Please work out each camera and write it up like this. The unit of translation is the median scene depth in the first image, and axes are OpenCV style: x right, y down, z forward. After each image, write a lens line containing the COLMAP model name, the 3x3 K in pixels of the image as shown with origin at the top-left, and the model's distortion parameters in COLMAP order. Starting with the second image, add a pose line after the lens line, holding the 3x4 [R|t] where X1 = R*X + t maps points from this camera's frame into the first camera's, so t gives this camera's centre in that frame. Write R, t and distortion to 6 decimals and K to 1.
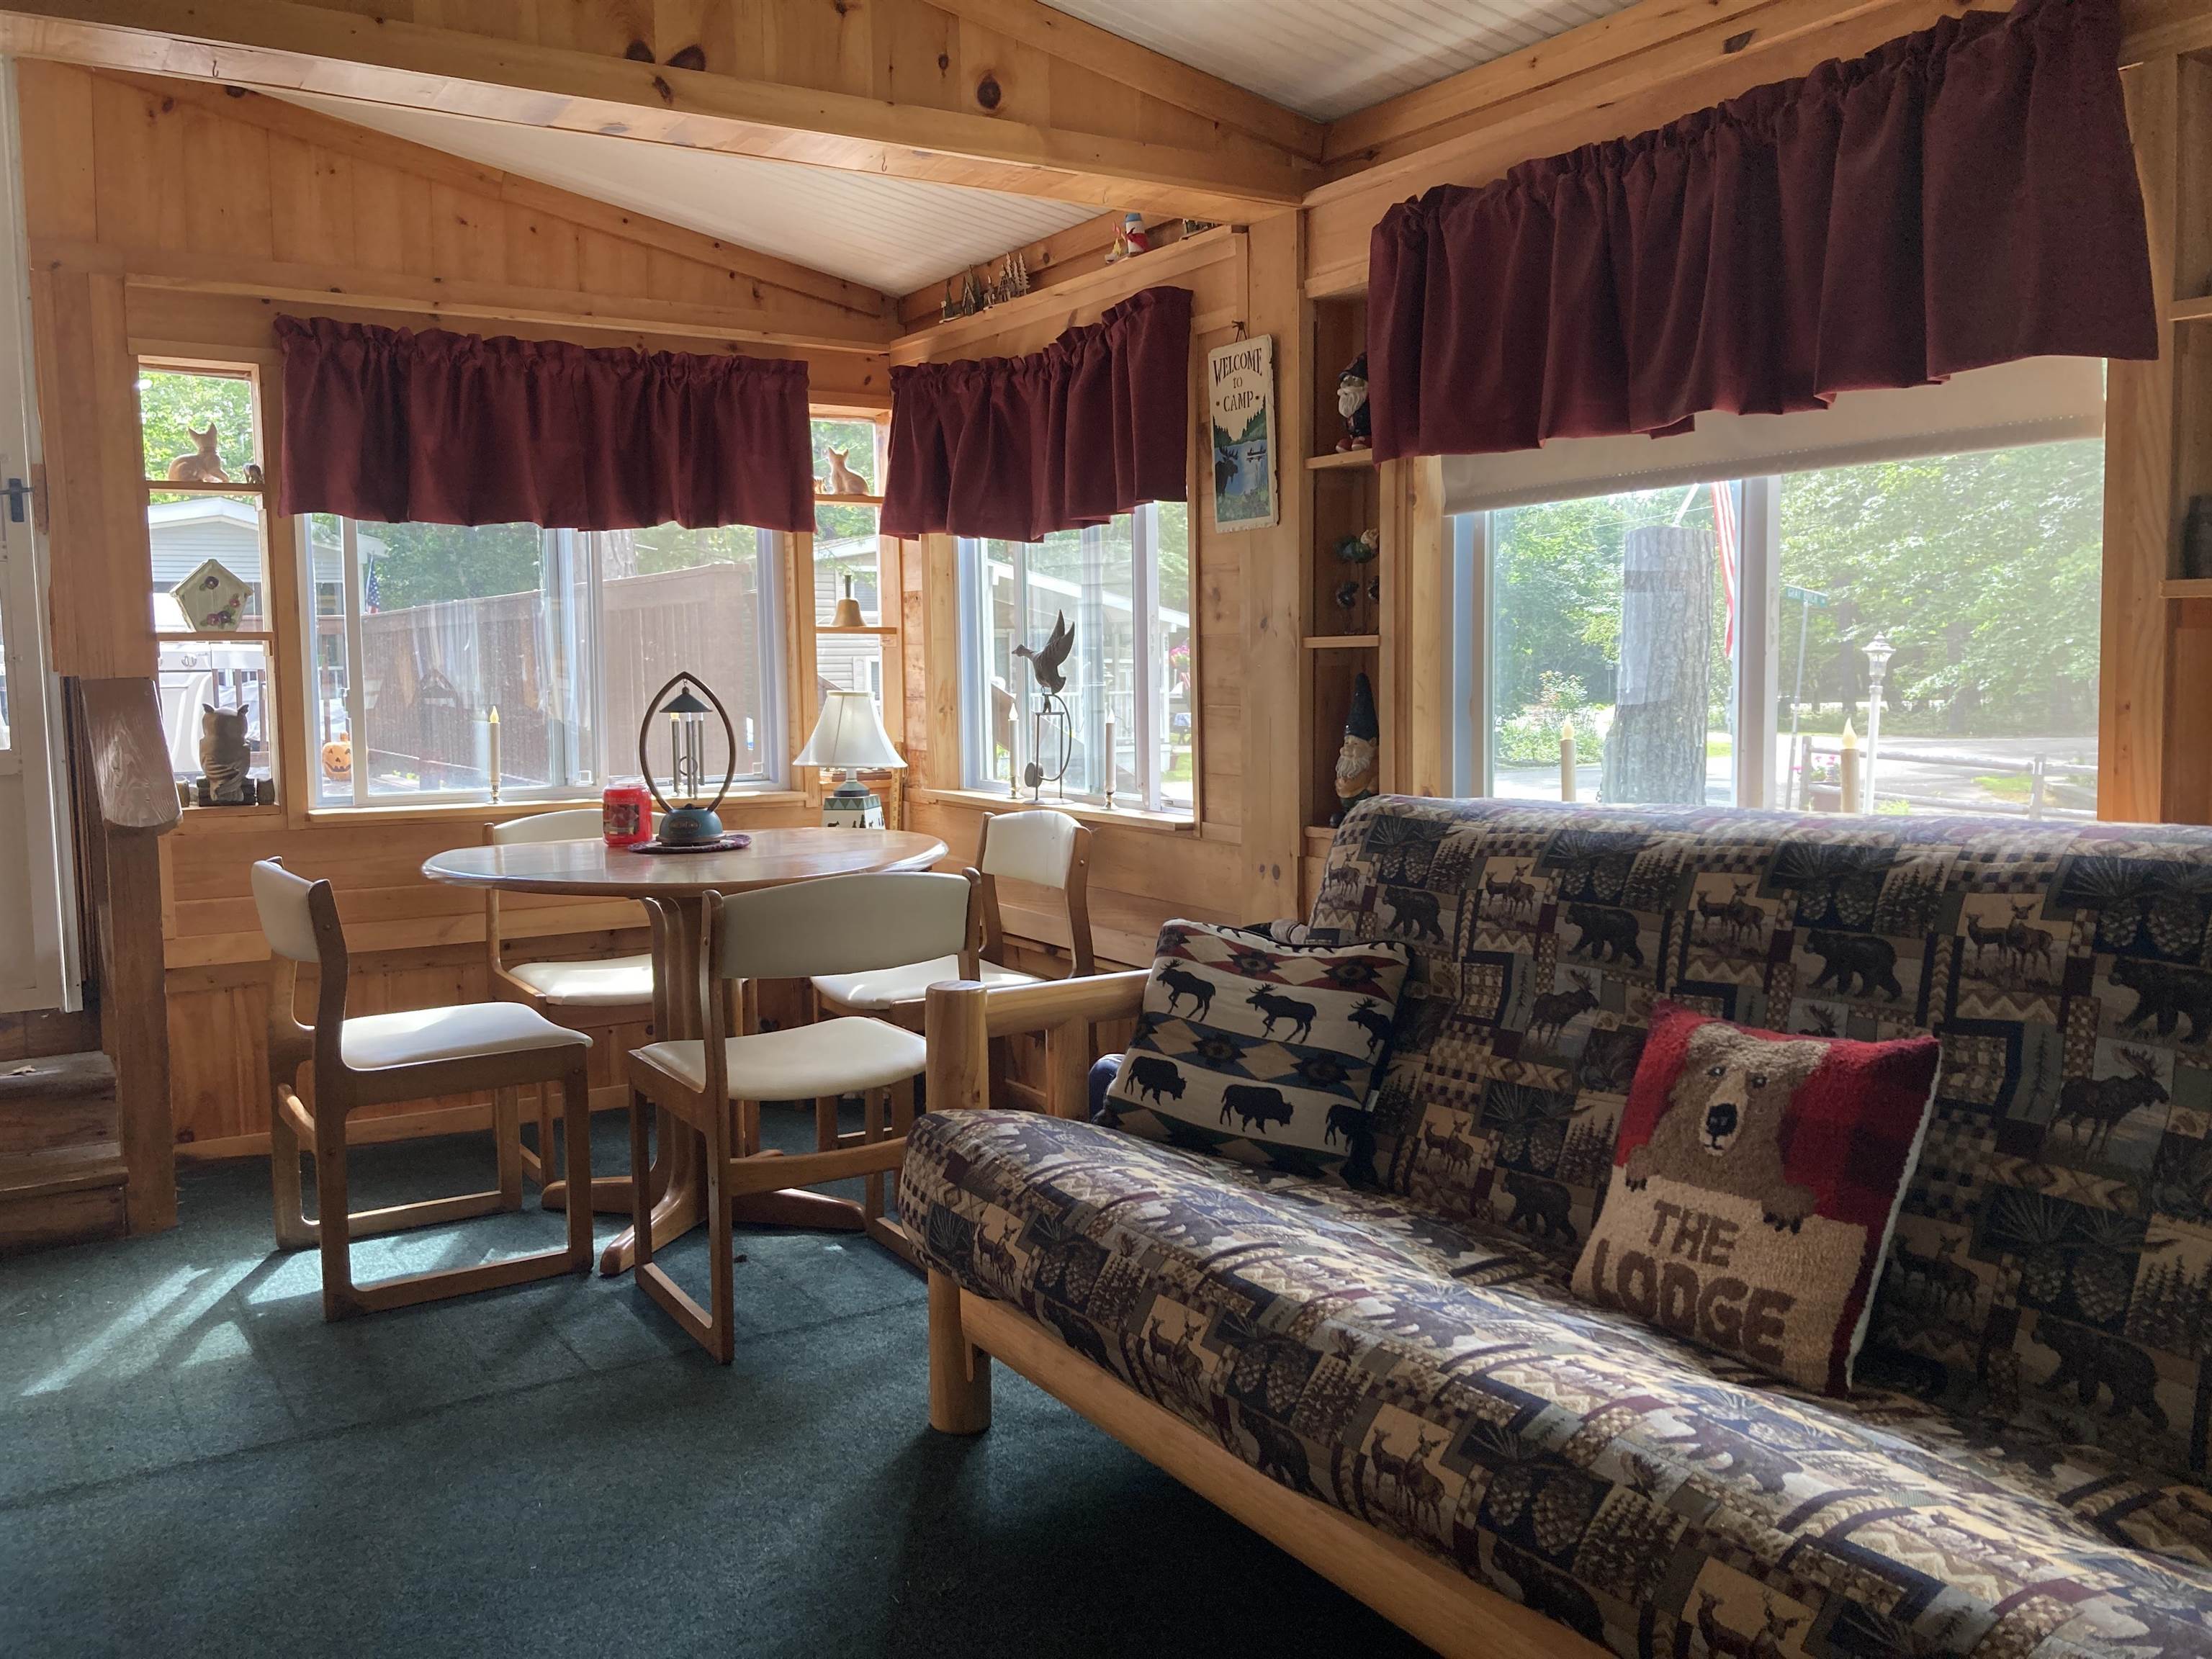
lens RADIAL K [[1814.4, 0, 1091.6], [0, 1814.4, 807.2], [0, 0, 1]] dist [0.037748, -0.046499]
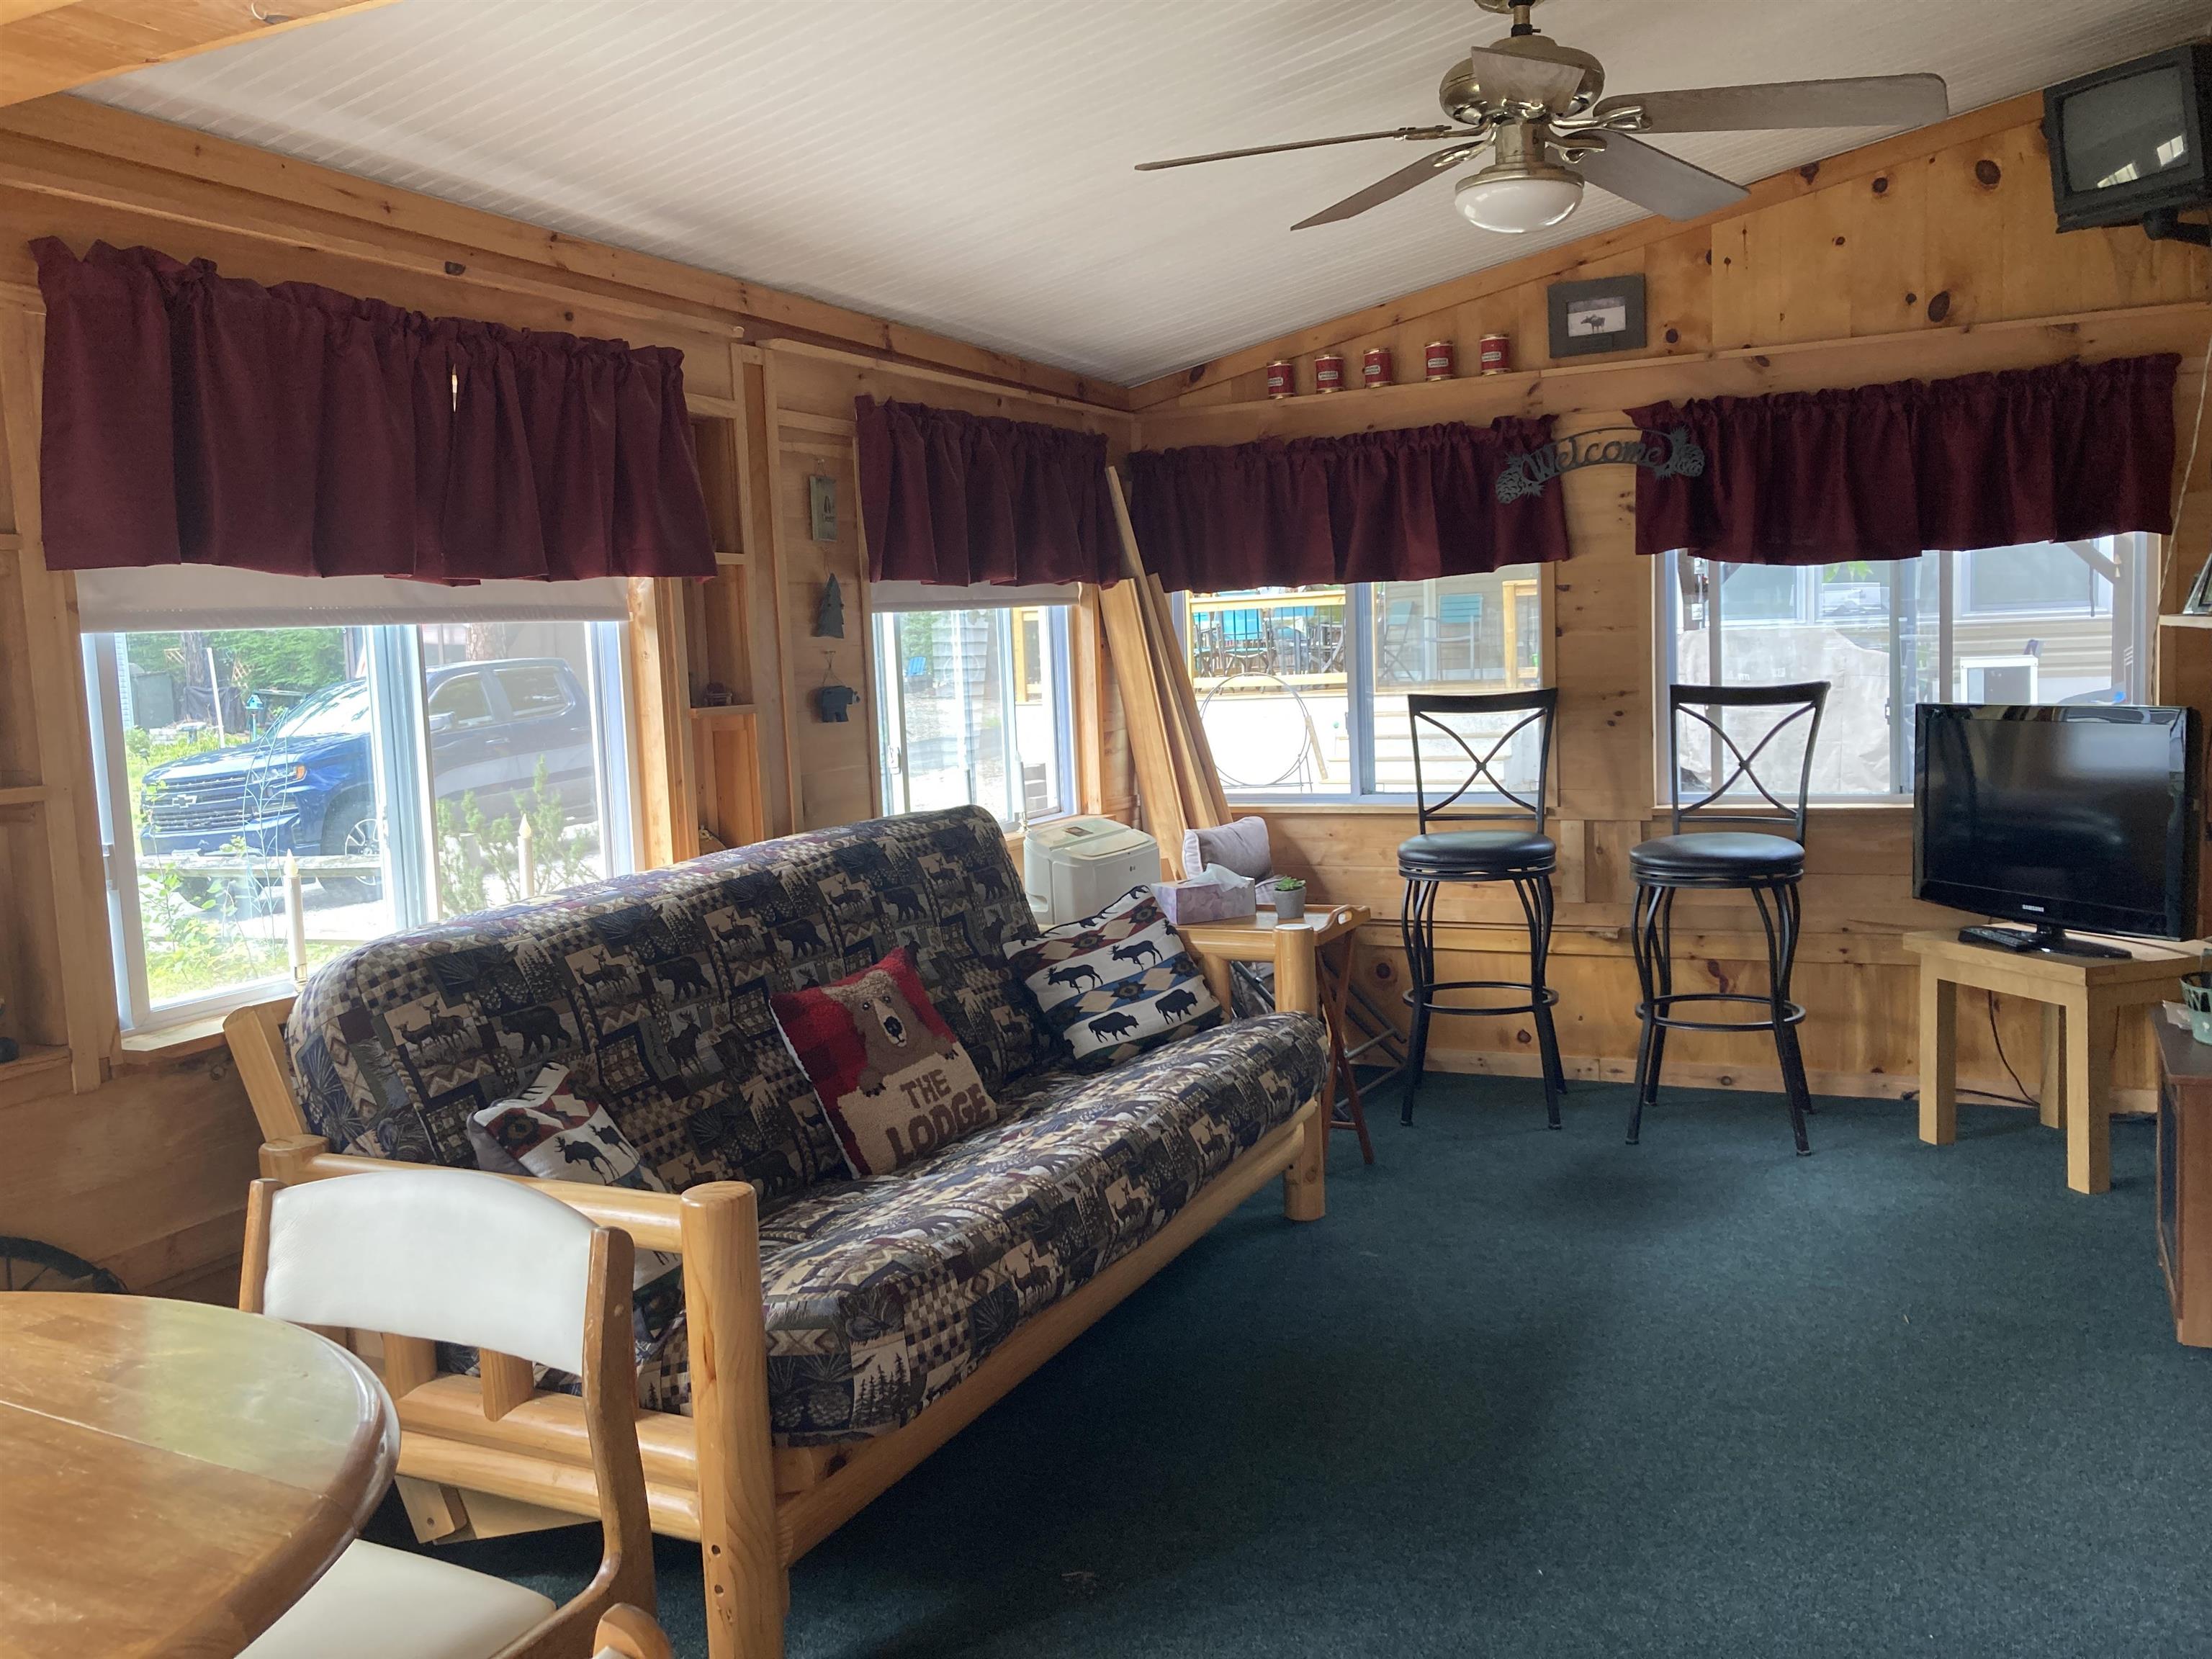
lens RADIAL K [[1814.4, 0, 1090.4], [0, 1814.4, 814.7], [0, 0, 1]] dist [0.037748, -0.046499]
pose [[-0.520436, -0.049965, 0.852437, -0.711891], [0.118571, 0.984387, 0.130090, -0.131528], [-0.845628, 0.168778, -0.506386, 1.024590]]
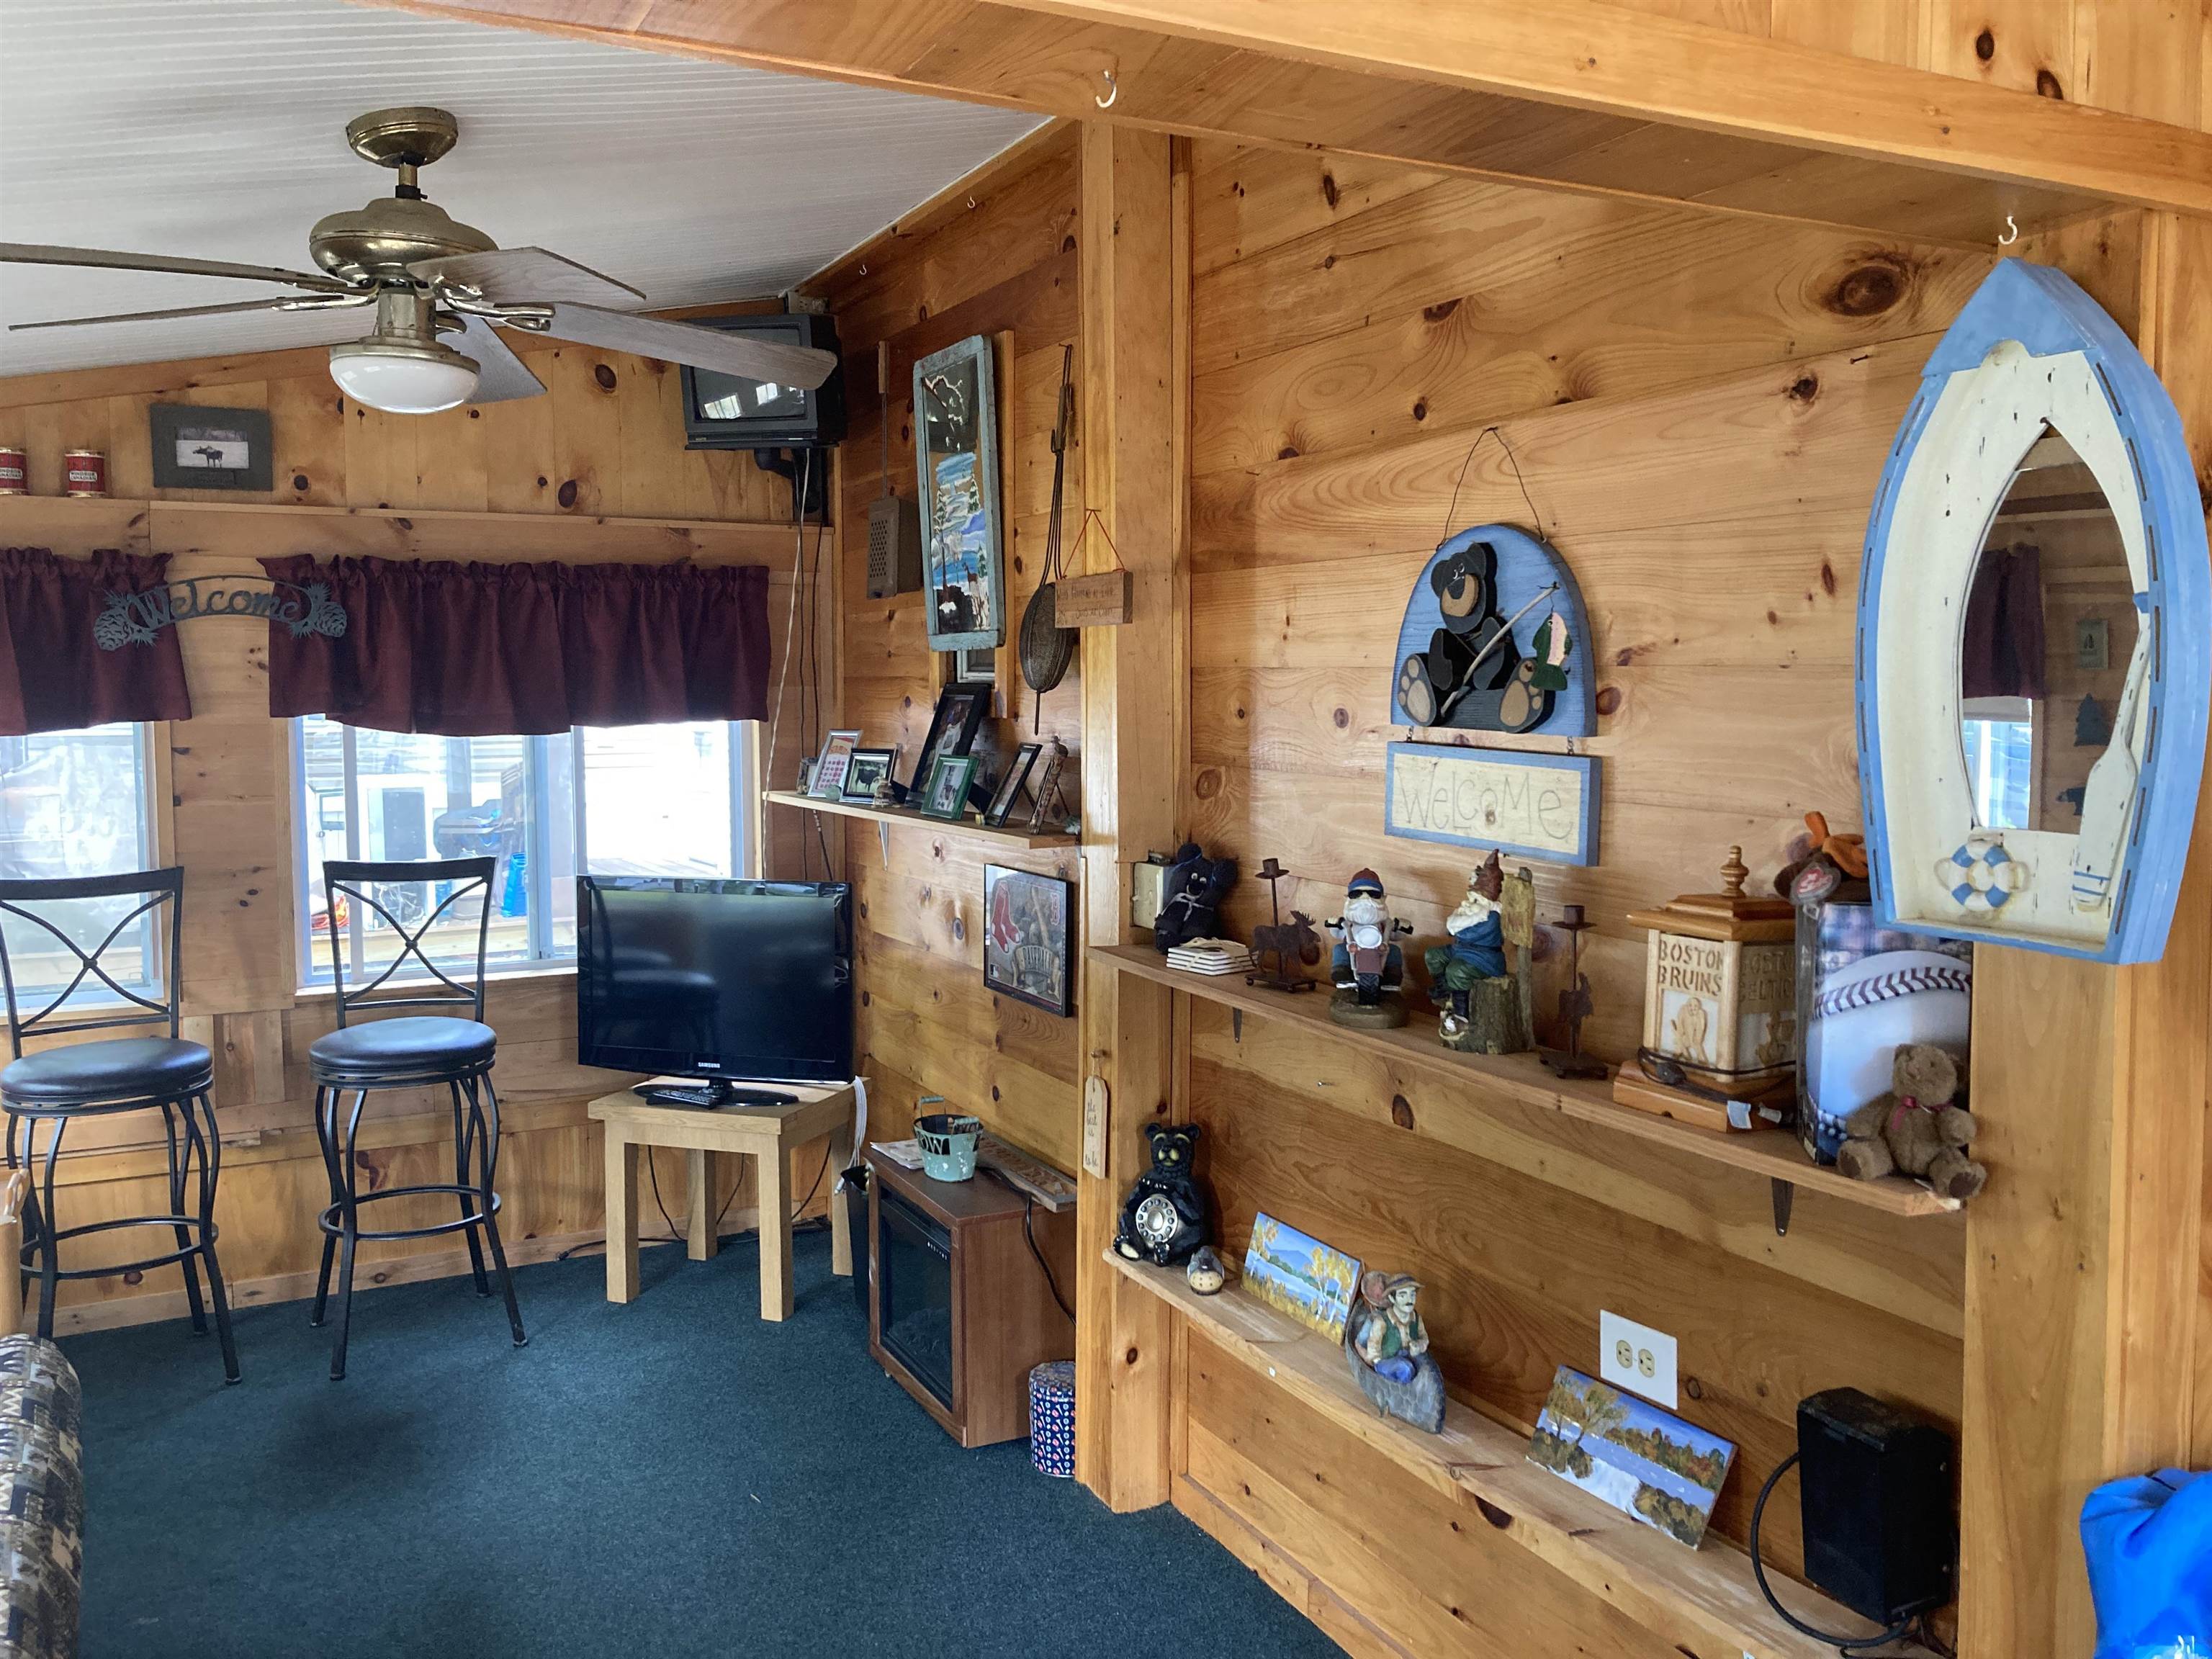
lens RADIAL K [[1814.4, 0, 1106.1], [0, 1814.4, 809.4], [0, 0, 1]] dist [0.037748, -0.046499]
pose [[-0.994849, 0.006246, 0.101172, -0.404311], [0.021933, 0.987720, 0.154689, -0.224655], [-0.098963, 0.156111, -0.982769, 1.134487]]
